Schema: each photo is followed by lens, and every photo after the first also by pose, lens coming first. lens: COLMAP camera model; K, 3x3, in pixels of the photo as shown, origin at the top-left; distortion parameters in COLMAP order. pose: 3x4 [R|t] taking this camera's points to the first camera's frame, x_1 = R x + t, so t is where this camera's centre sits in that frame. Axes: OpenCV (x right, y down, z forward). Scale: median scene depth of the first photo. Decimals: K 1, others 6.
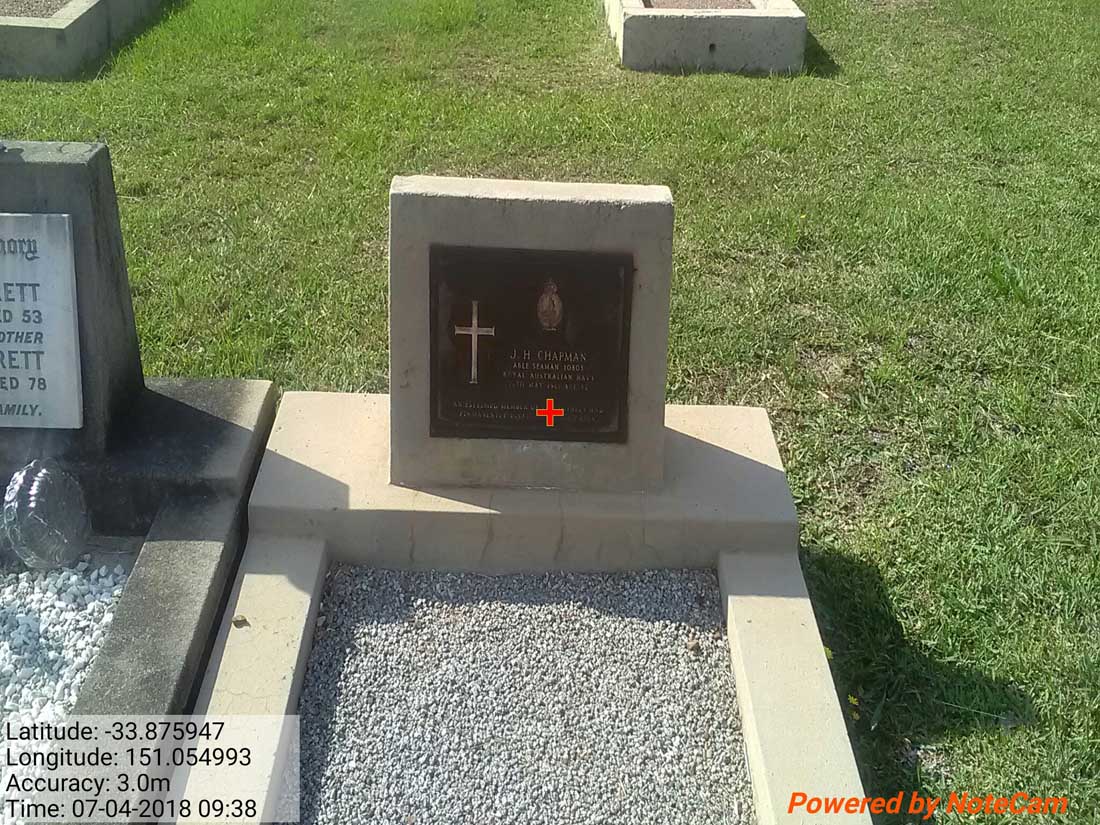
lens RADIAL K [[1369.8, 0, 550.0], [0, 1369.8, 412.5], [0, 0, 1]] dist [0.148498, -0.619351]
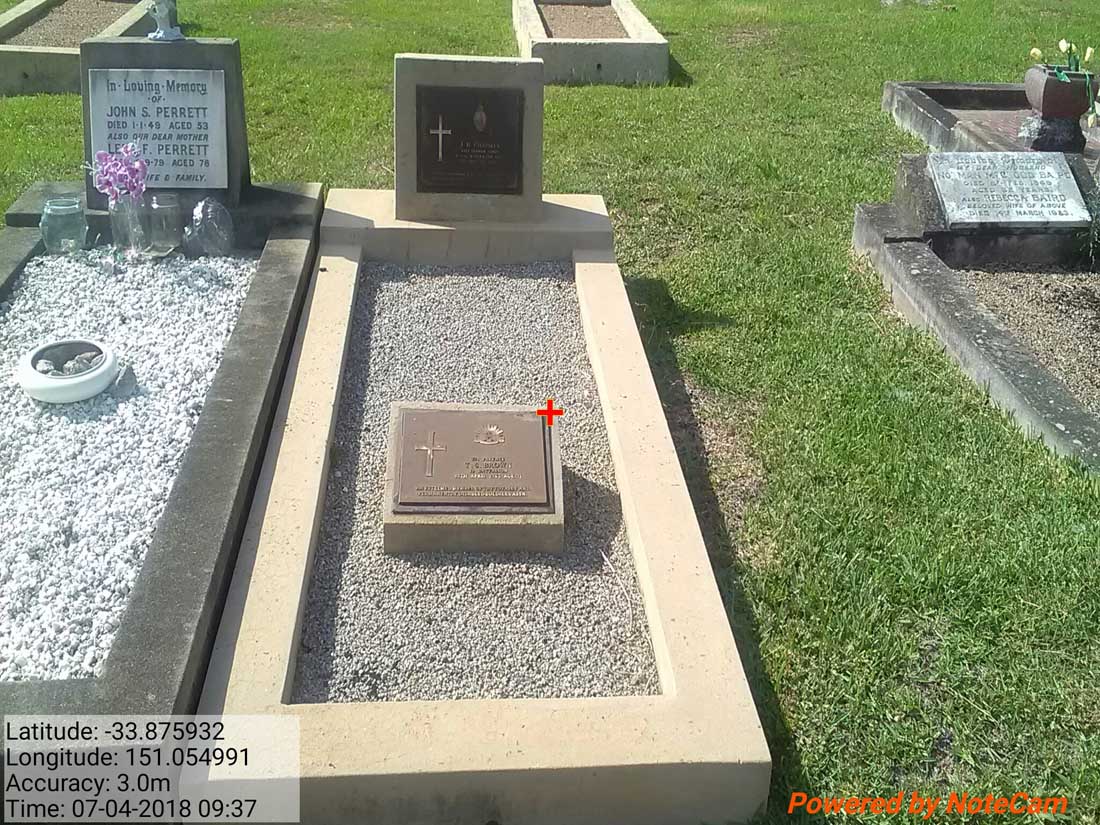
lens RADIAL K [[1369.8, 0, 550.0], [0, 1369.8, 412.5], [0, 0, 1]] dist [0.148498, -0.619351]
pose [[0.998502, -0.015074, 0.052605, -0.009923], [0.018467, 0.997739, -0.064619, 0.446969], [-0.051512, 0.065494, 0.996522, -0.861832]]
